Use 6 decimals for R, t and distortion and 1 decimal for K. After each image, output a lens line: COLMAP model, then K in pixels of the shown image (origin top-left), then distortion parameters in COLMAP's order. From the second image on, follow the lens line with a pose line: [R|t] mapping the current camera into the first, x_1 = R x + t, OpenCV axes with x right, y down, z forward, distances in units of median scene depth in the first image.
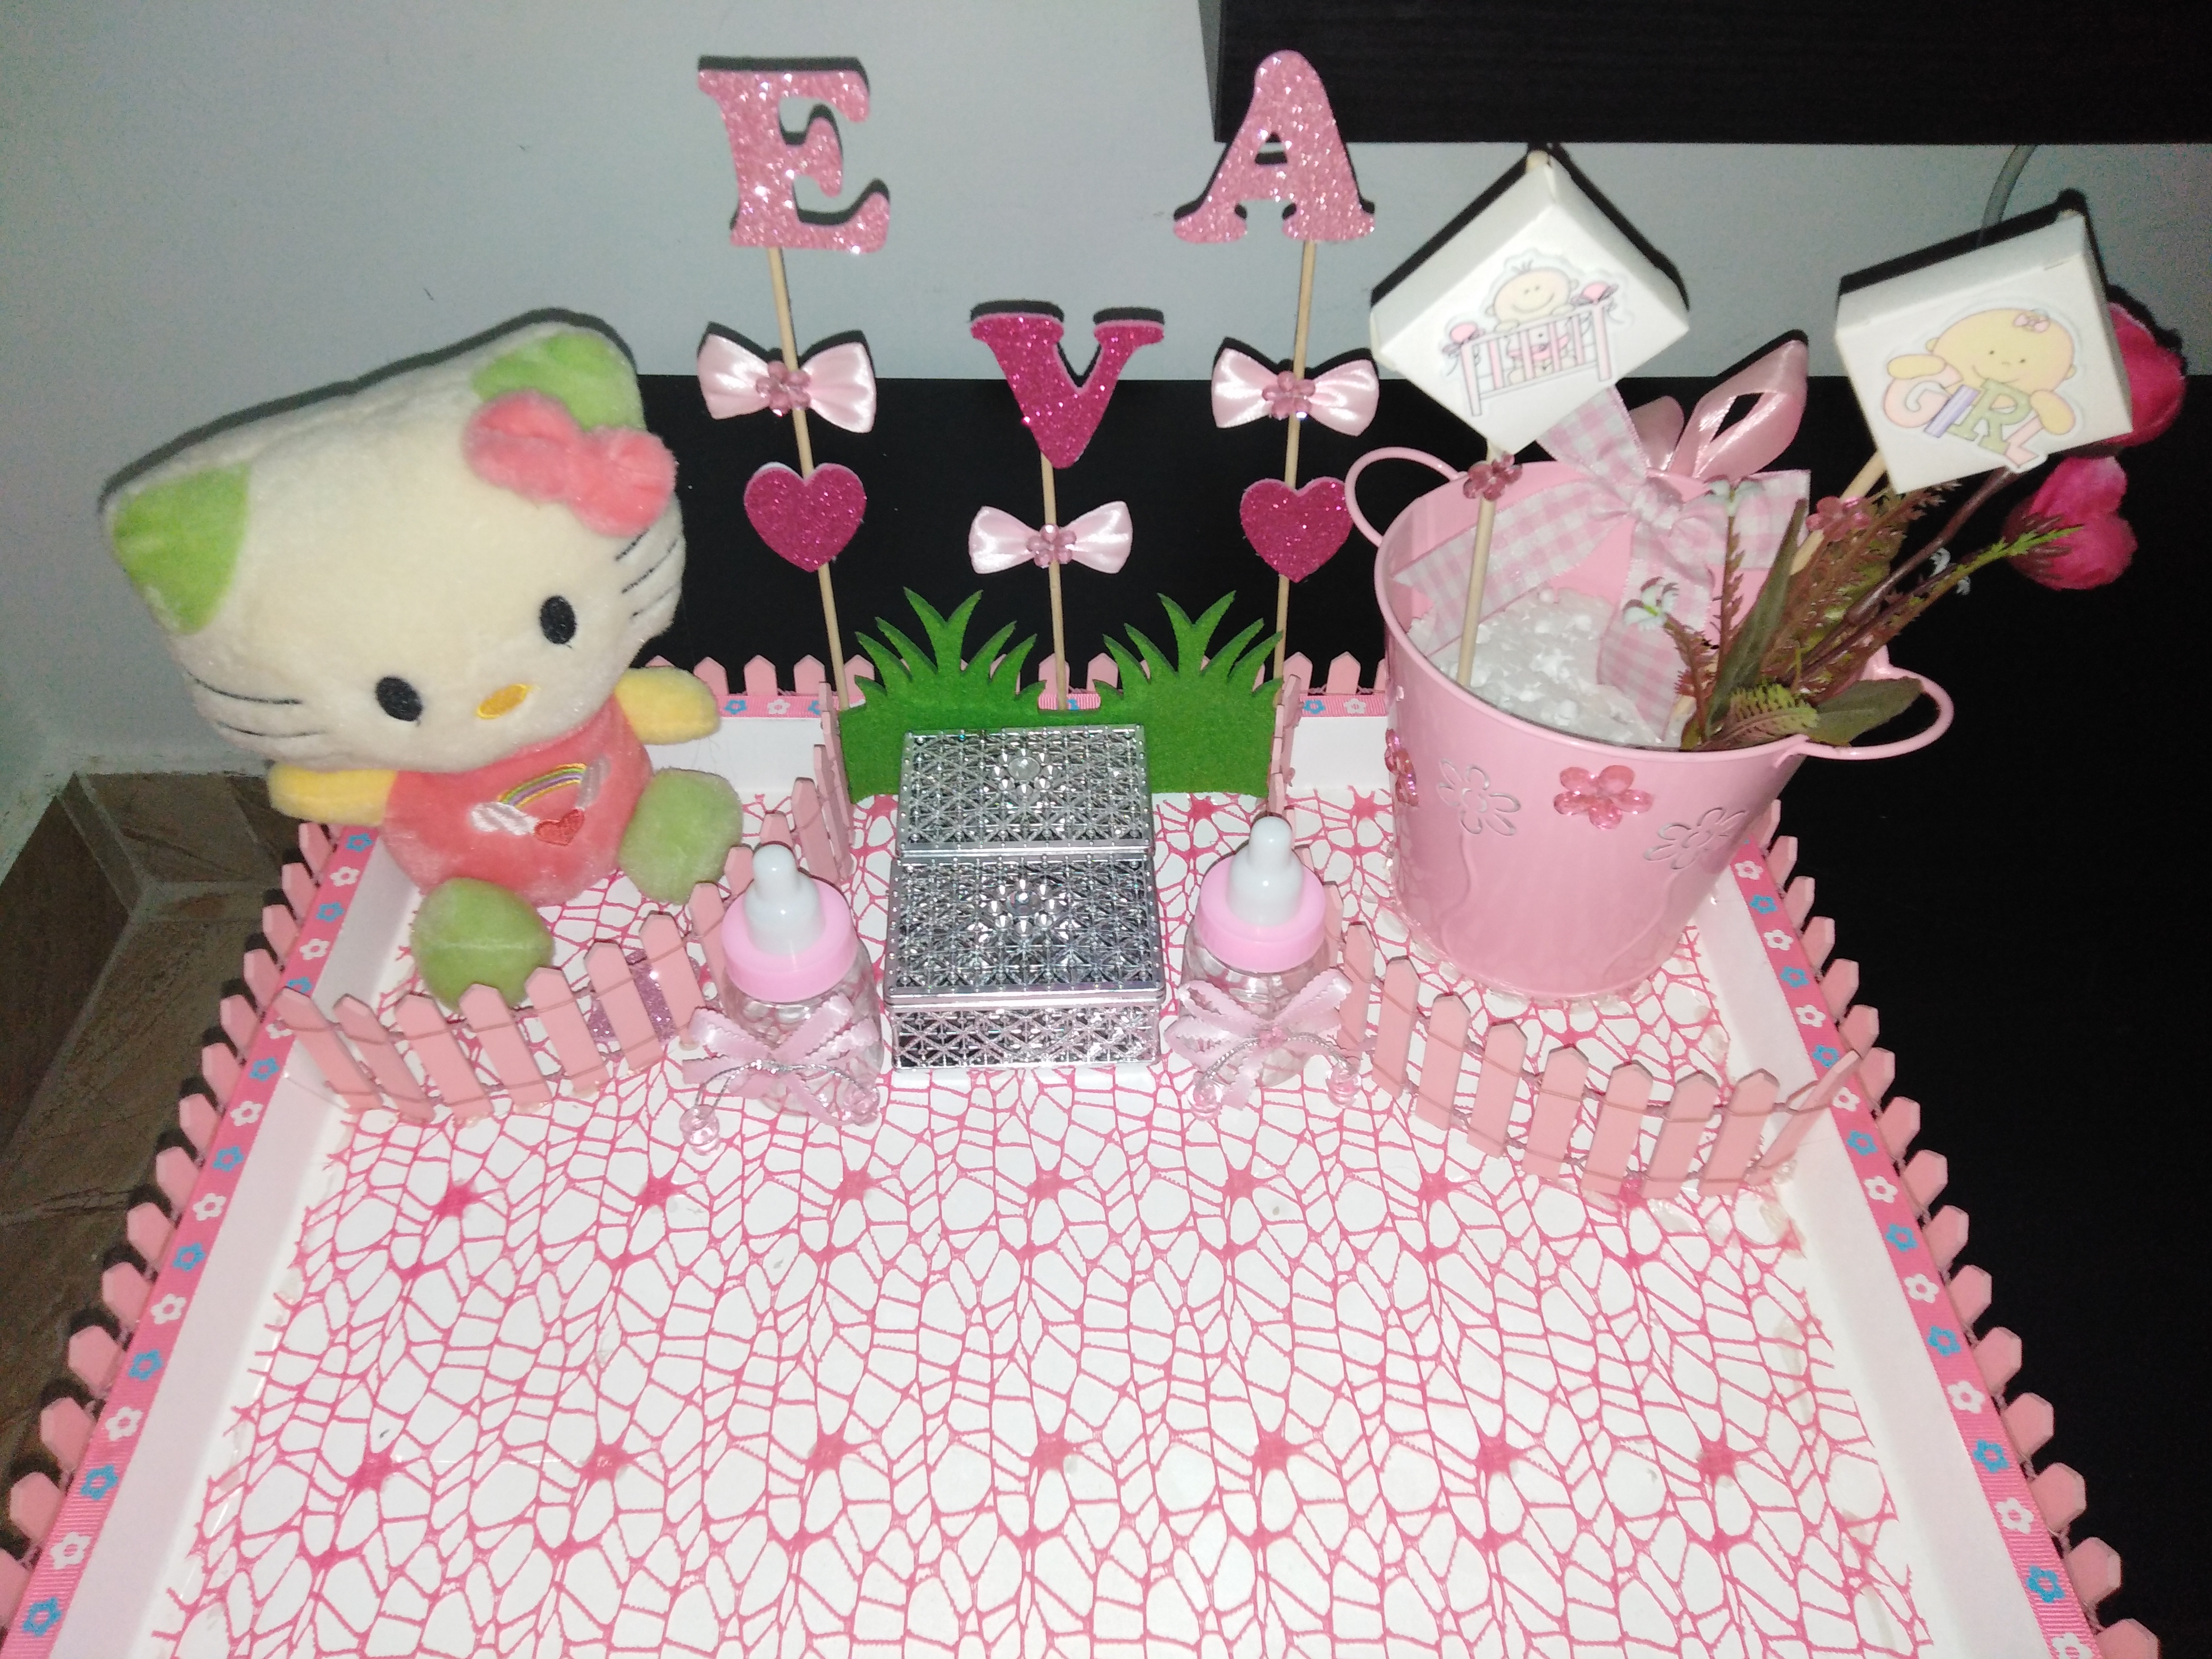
lens RADIAL K [[1615.0, 0, 1069.8], [0, 1615.0, 828.8], [0, 0, 1]] dist [0.132240, -0.197236]
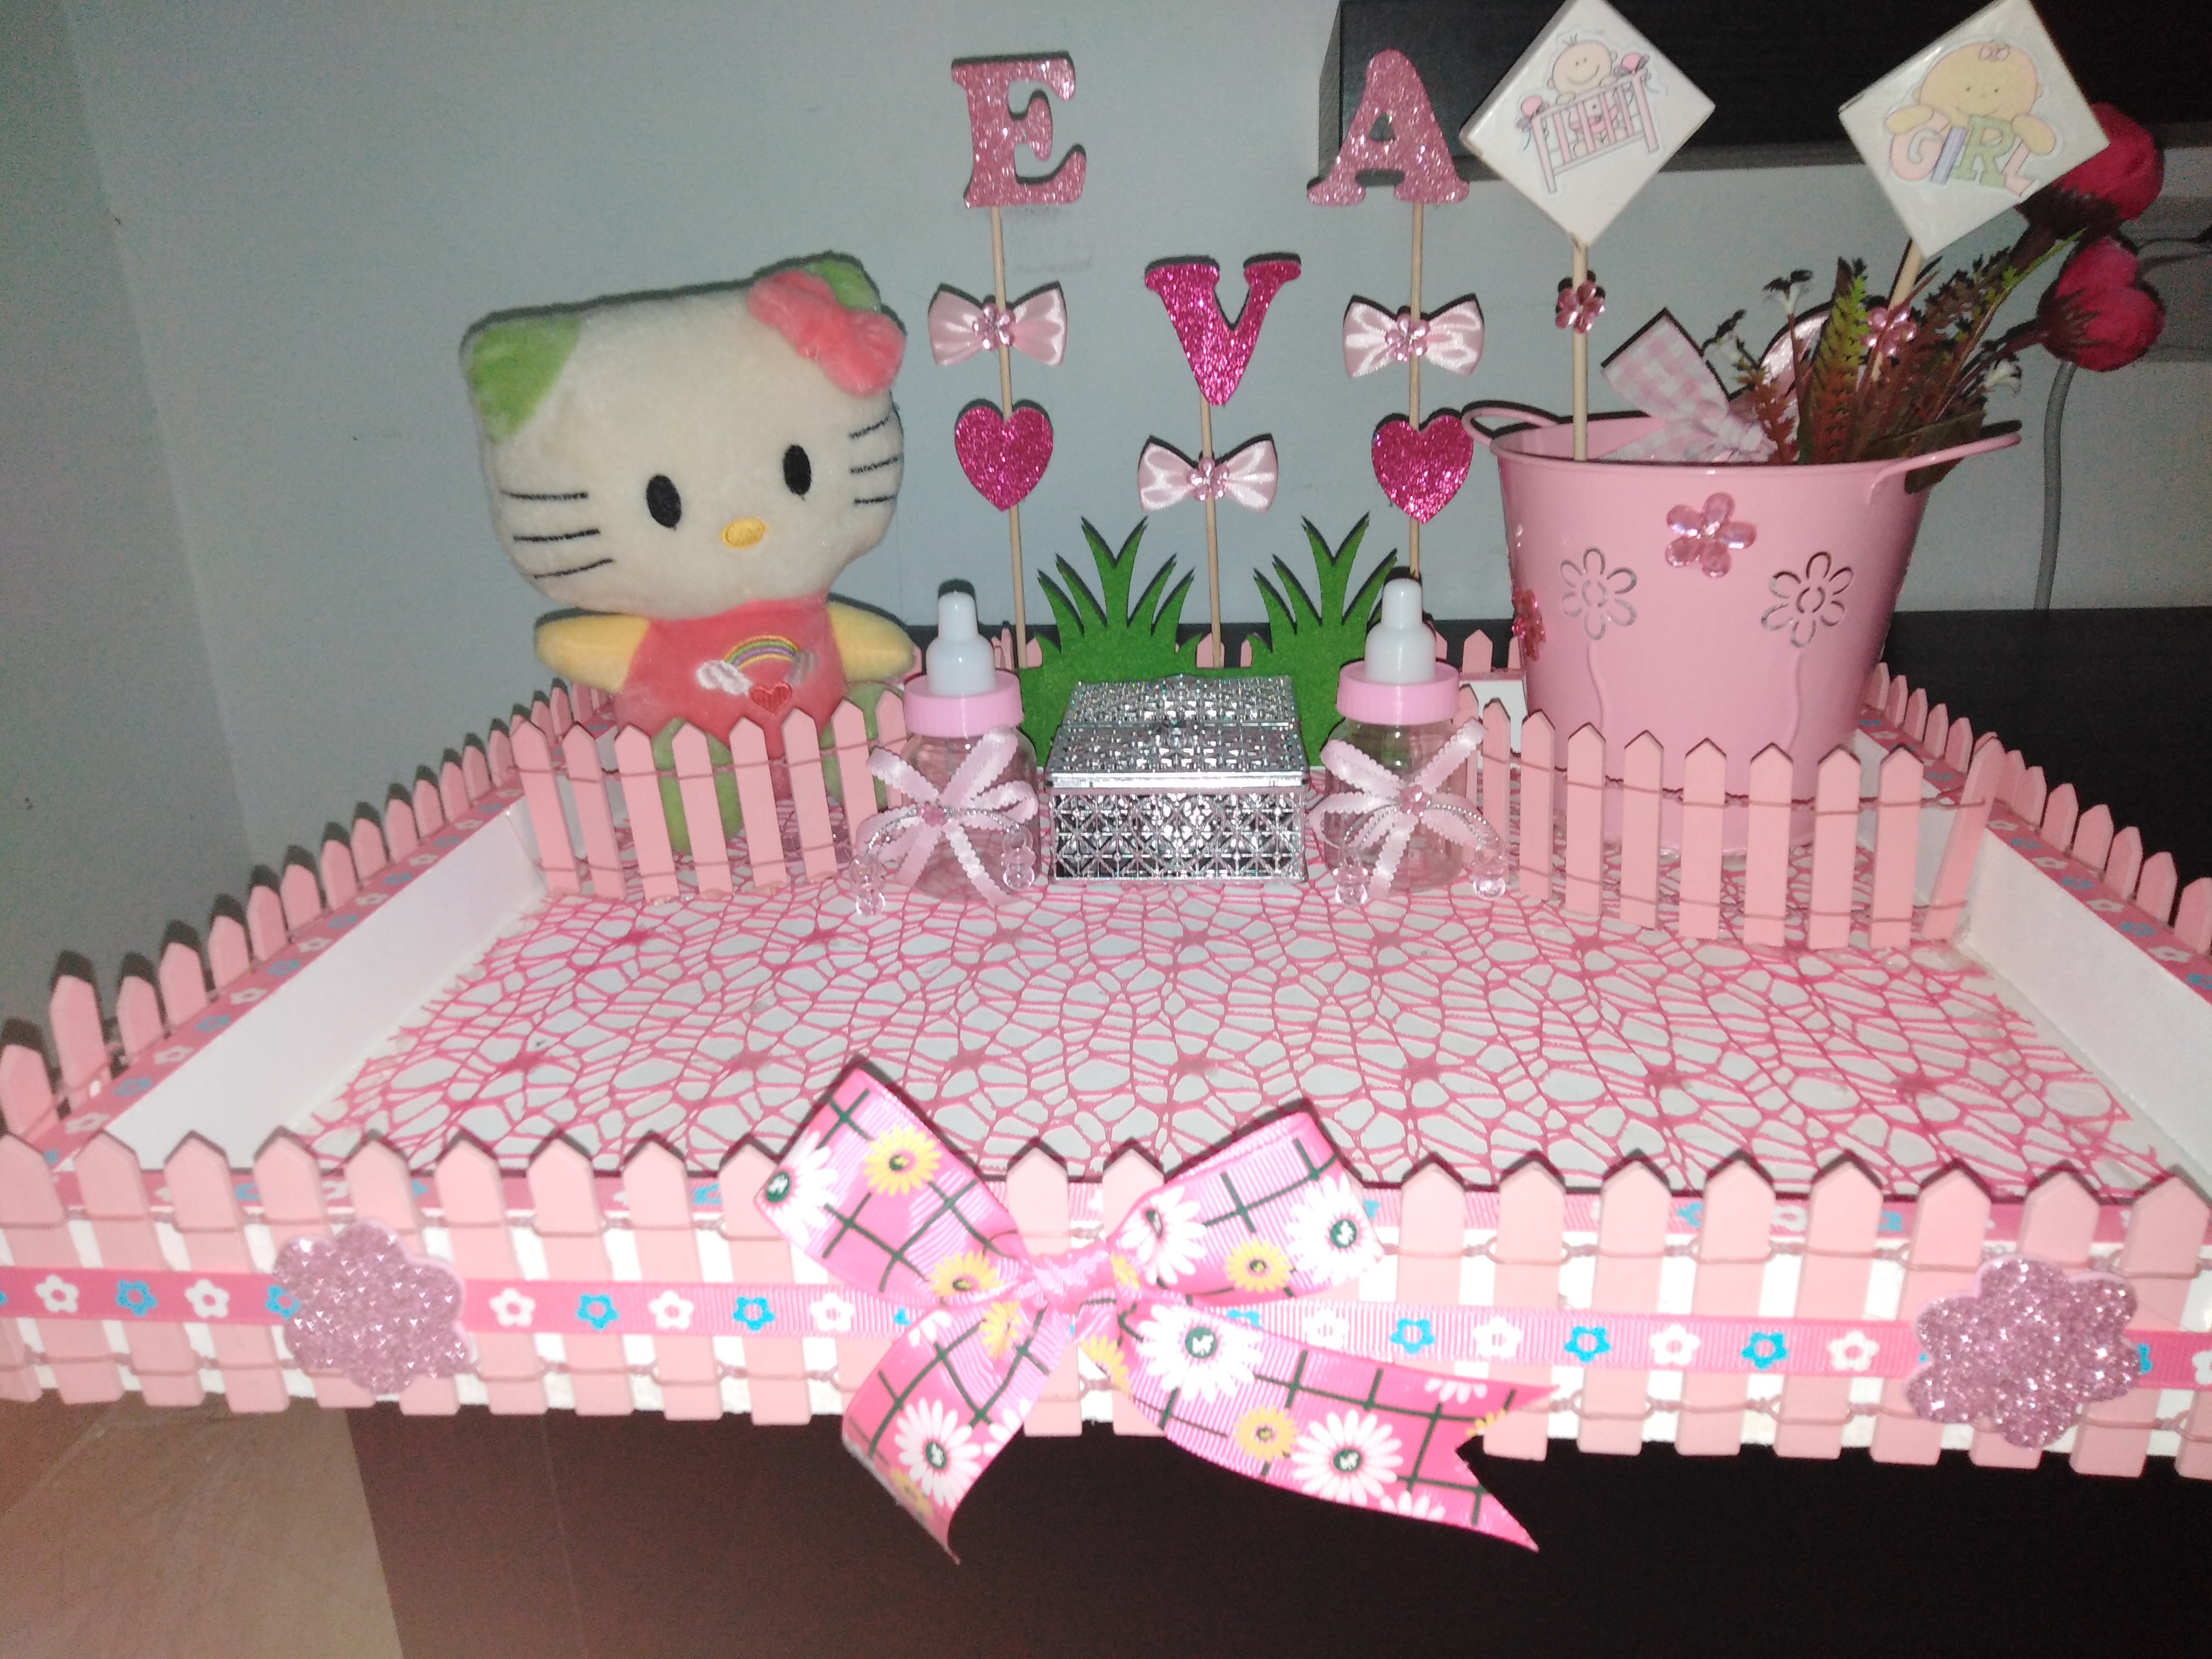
lens RADIAL K [[1615.0, 0, 1069.8], [0, 1615.0, 828.8], [0, 0, 1]] dist [0.132240, -0.197236]
pose [[0.994113, 0.002715, -0.108310, 0.019310], [-0.050783, 0.894744, -0.443683, 0.641797], [0.095706, 0.446572, 0.889615, 0.062664]]
